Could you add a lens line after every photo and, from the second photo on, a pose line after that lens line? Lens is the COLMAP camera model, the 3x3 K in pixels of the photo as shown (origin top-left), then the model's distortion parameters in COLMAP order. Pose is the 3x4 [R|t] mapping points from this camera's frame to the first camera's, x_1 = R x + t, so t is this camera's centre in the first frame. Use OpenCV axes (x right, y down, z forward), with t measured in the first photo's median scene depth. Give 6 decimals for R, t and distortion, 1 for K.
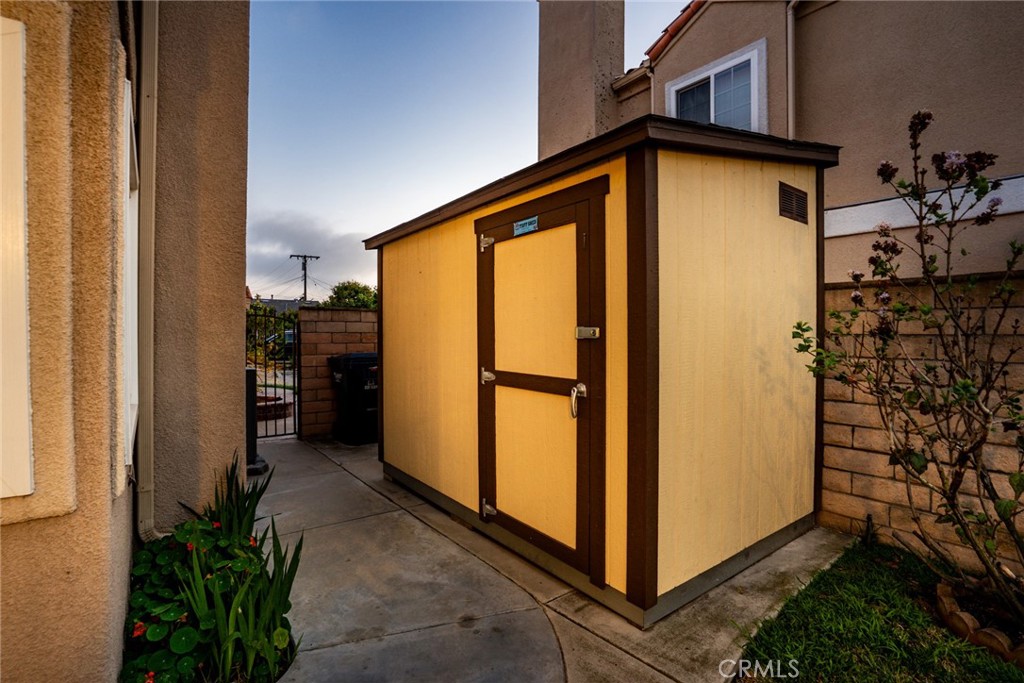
lens RADIAL K [[480.8, 0, 512.0], [0, 480.8, 341.5], [0, 0, 1]] dist [-0.001578, -0.000283]
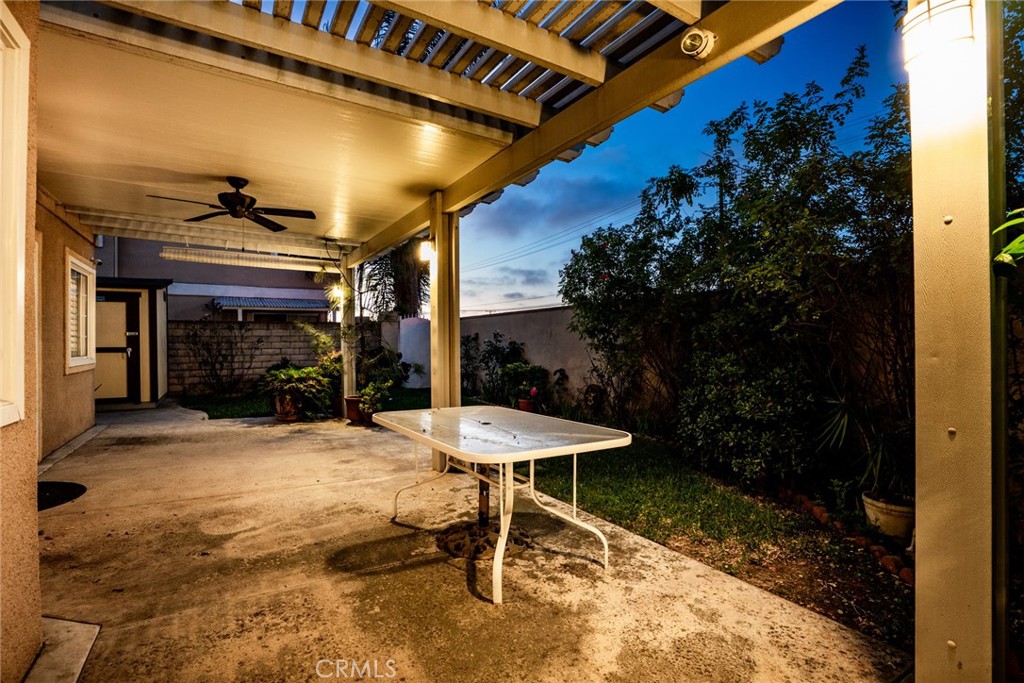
lens RADIAL K [[480.8, 0, 512.0], [0, 480.8, 341.5], [0, 0, 1]] dist [-0.001578, -0.000283]
pose [[0.107485, 0.002556, 0.994203, -2.614103], [0.015261, 0.999875, -0.004221, 0.076650], [-0.994090, 0.015626, 0.107433, -1.848827]]
